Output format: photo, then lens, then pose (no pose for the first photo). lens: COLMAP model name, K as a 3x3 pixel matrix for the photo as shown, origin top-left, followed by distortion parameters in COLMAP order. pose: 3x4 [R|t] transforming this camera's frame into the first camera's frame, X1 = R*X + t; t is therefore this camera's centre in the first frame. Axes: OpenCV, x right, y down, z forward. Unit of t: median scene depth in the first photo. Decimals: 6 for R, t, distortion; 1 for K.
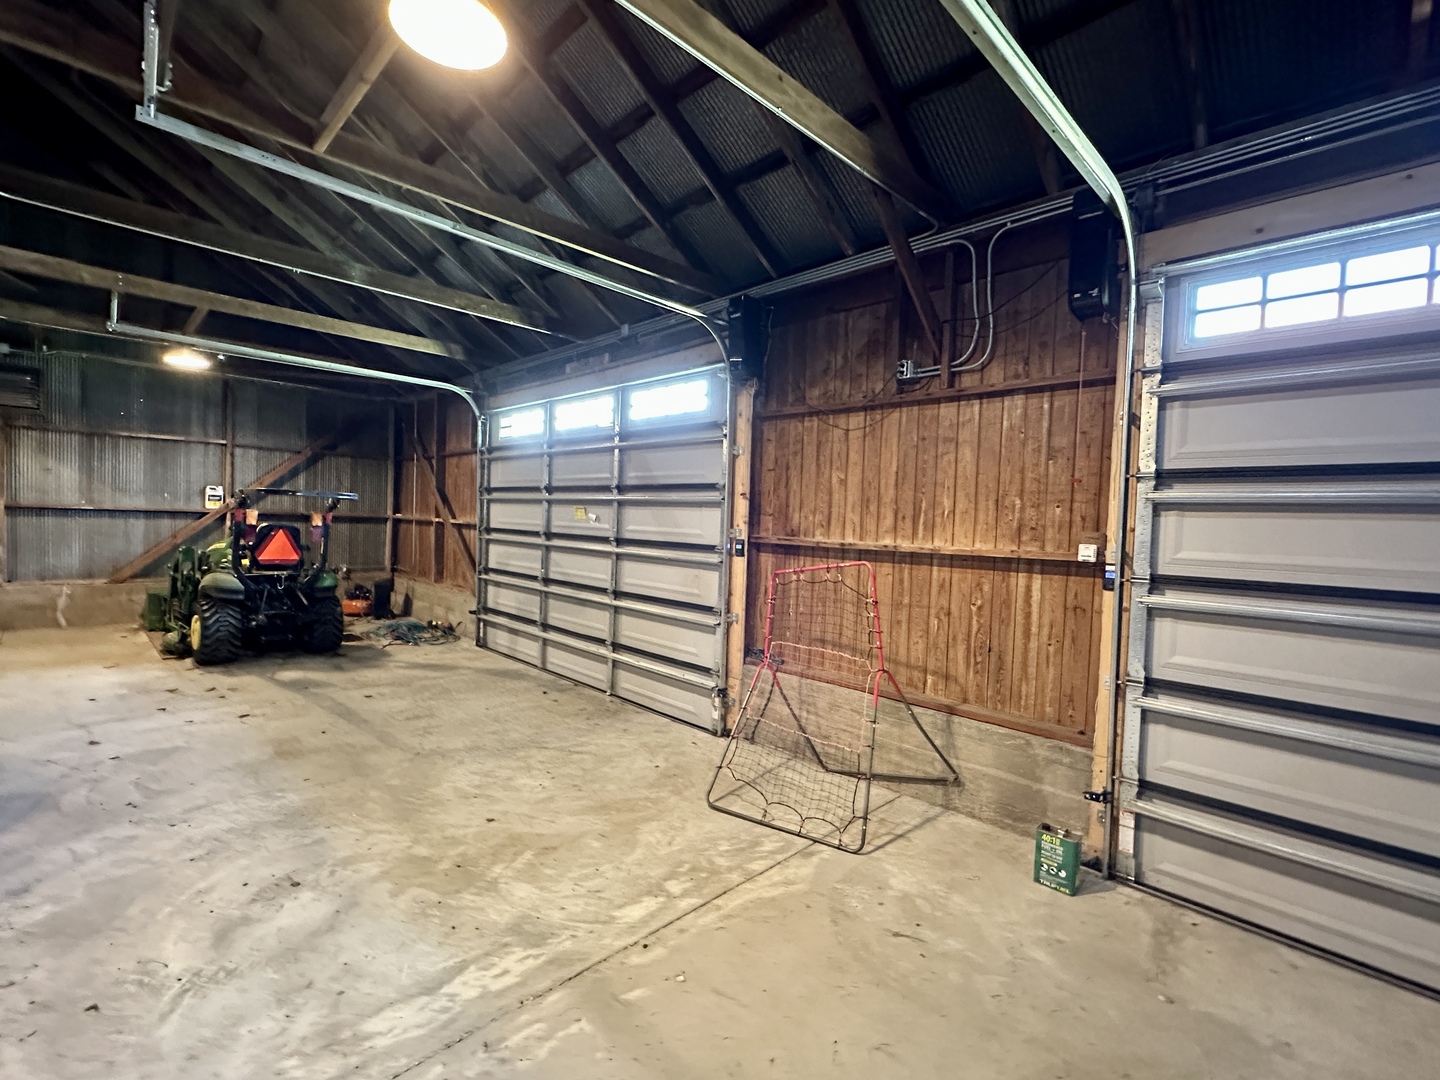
lens RADIAL K [[663.4, 0, 725.8], [0, 663.4, 543.8], [0, 0, 1]] dist [-0.004257, 0.000135]
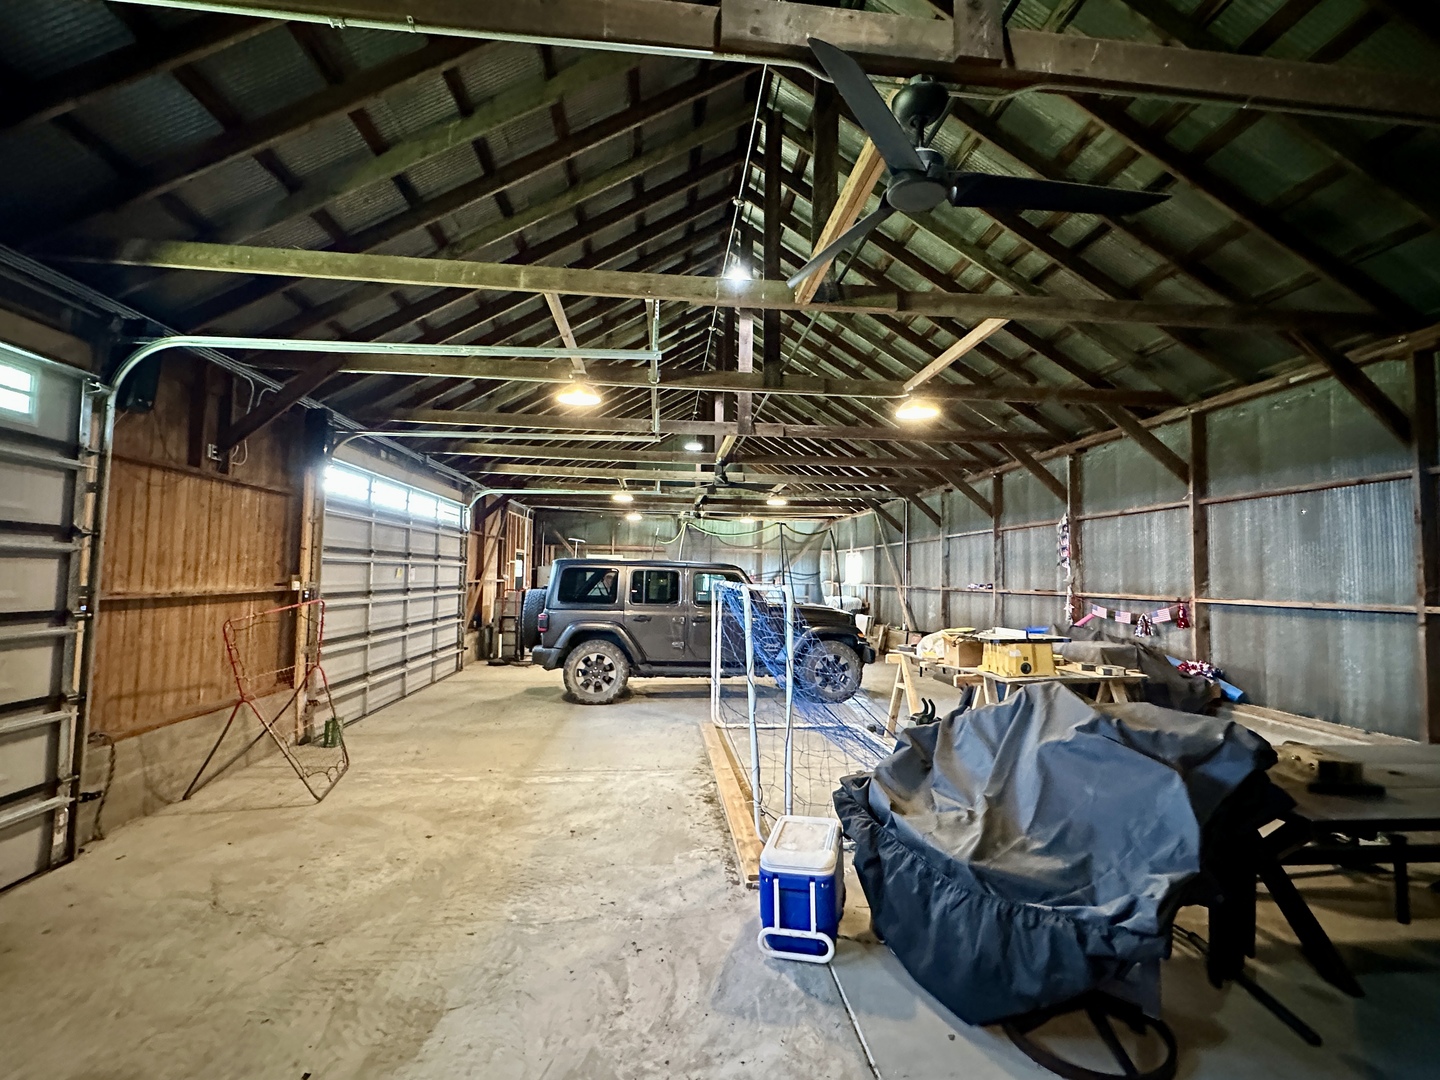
lens RADIAL K [[663.4, 0, 722.7], [0, 663.4, 539.2], [0, 0, 1]] dist [-0.004257, 0.000135]
pose [[-0.775028, -0.011935, 0.631814, -1.520455], [-0.021315, 0.999746, -0.007261, -0.125122], [-0.631567, -0.019094, -0.775086, 1.603552]]
